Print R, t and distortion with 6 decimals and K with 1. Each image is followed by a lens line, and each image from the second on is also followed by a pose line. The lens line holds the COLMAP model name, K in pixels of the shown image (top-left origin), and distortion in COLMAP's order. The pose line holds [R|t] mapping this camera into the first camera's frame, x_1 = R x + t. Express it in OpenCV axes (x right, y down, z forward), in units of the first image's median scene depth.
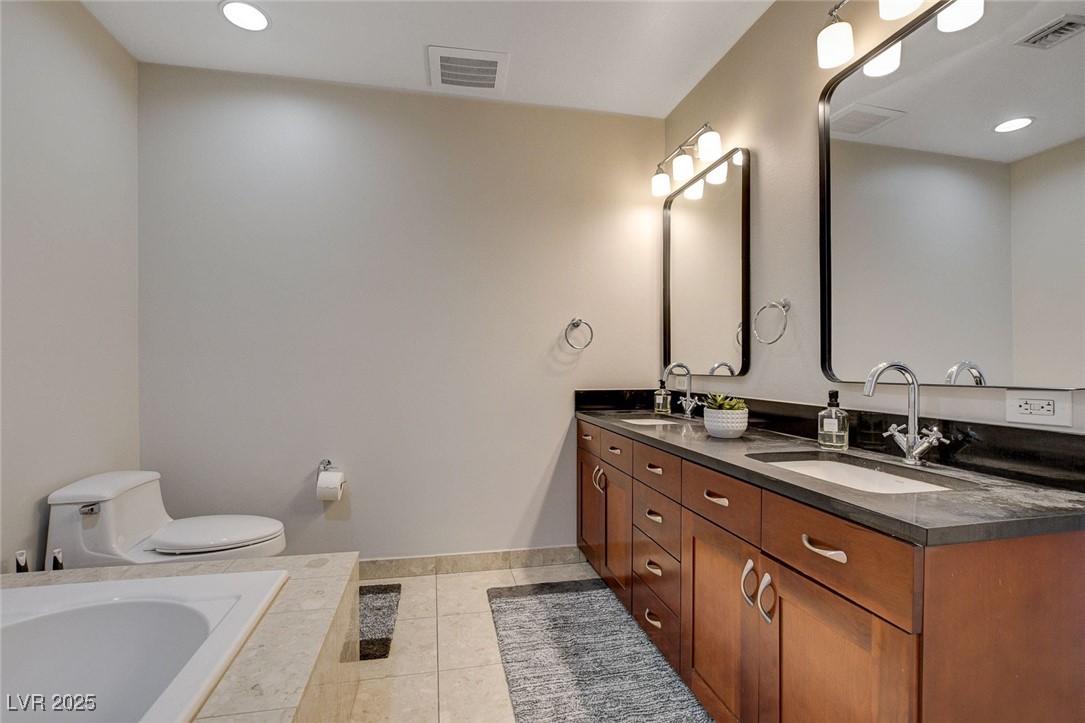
lens RADIAL K [[481.9, 0, 543.3], [0, 481.9, 376.5], [0, 0, 1]] dist [-0.002103, -0.000146]
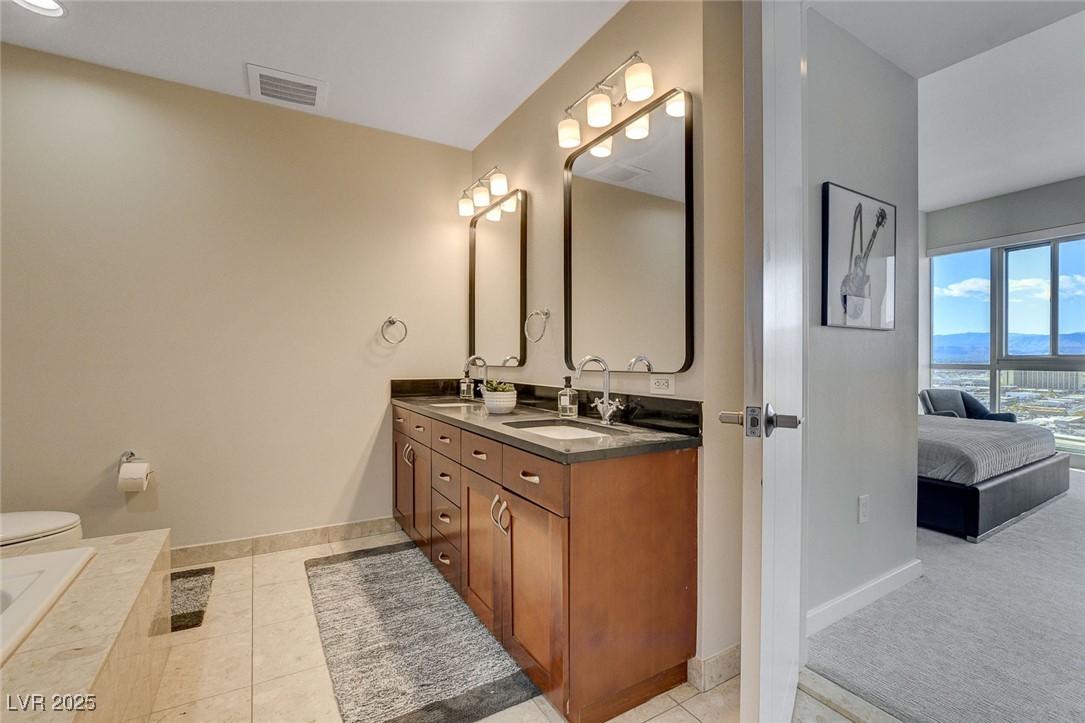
lens RADIAL K [[478.1, 0, 540.4], [0, 478.1, 363.0], [0, 0, 1]] dist [-0.016444, 0.000963]
pose [[0.951420, 0.000518, 0.307896, 0.074176], [0.003650, 0.999909, -0.012960, 0.006566], [-0.307874, 0.013454, 0.951332, -0.244988]]
